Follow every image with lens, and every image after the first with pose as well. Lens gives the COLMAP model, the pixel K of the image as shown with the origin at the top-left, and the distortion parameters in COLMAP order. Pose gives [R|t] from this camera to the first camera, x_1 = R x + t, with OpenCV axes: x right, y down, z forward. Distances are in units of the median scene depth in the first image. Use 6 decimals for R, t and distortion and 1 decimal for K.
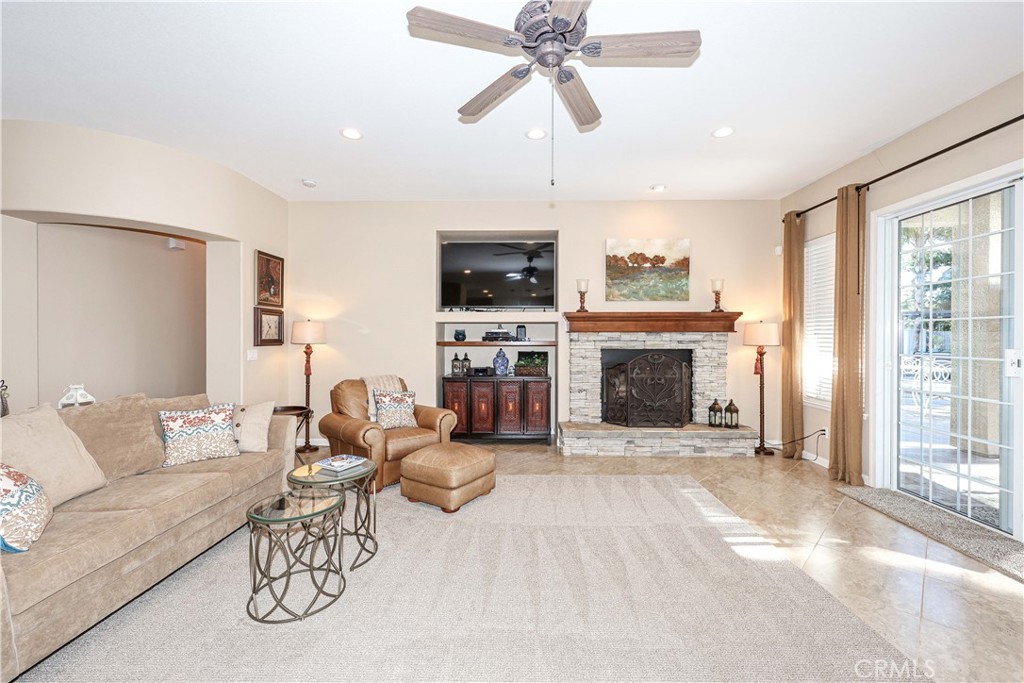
lens RADIAL K [[428.5, 0, 512.0], [0, 428.5, 335.3], [0, 0, 1]] dist [0.002572, -0.001154]
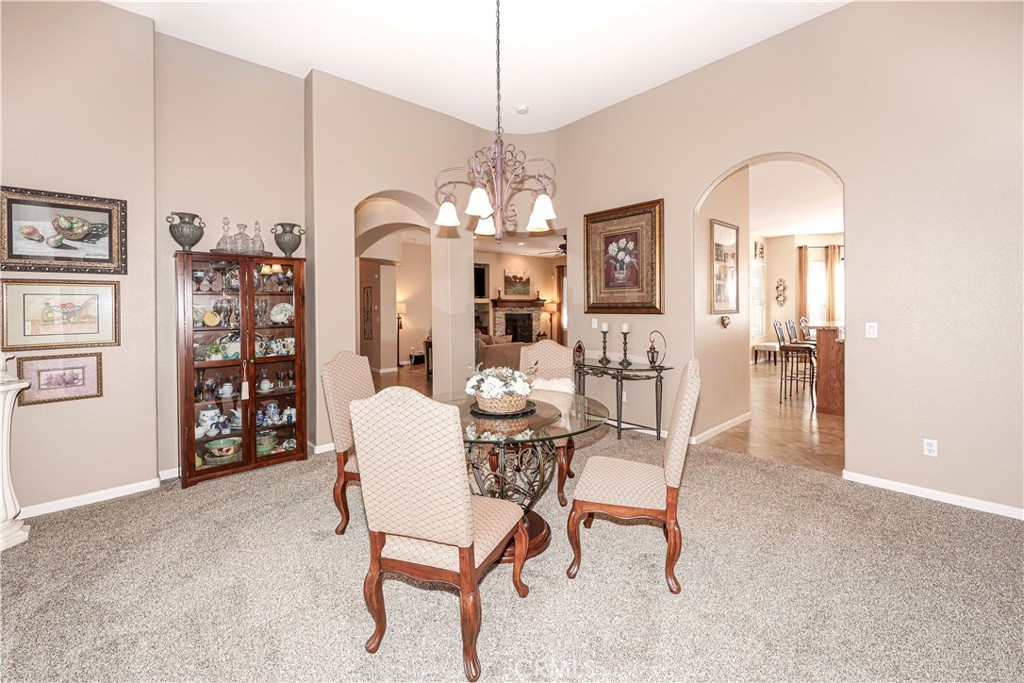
lens RADIAL K [[428.5, 0, 509.1], [0, 428.5, 312.6], [0, 0, 1]] dist [0.002572, -0.001154]
pose [[0.715163, -0.012558, 0.698845, -1.500301], [0.012008, 0.999912, 0.005679, 0.009799], [-0.698854, 0.004330, 0.715251, -0.774194]]
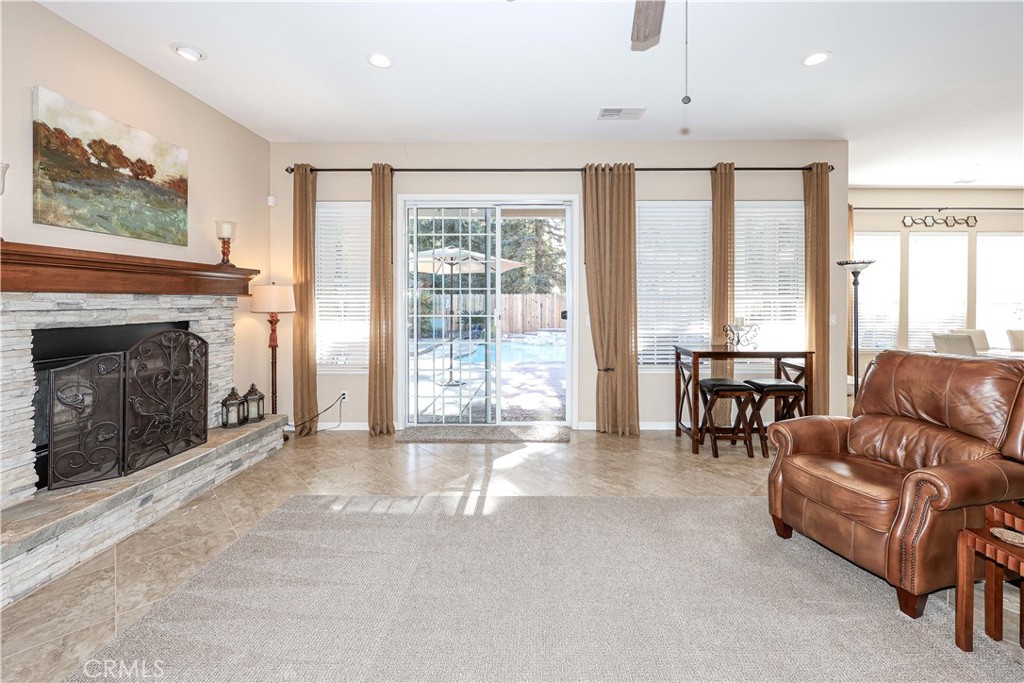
lens RADIAL K [[428.5, 0, 517.8], [0, 428.5, 303.5], [0, 0, 1]] dist [0.002572, -0.001154]
pose [[-0.004355, -0.006066, 0.999972, -0.239919], [-0.002680, 0.999978, 0.006054, 0.000617], [-0.999987, -0.002653, -0.004371, 0.505274]]
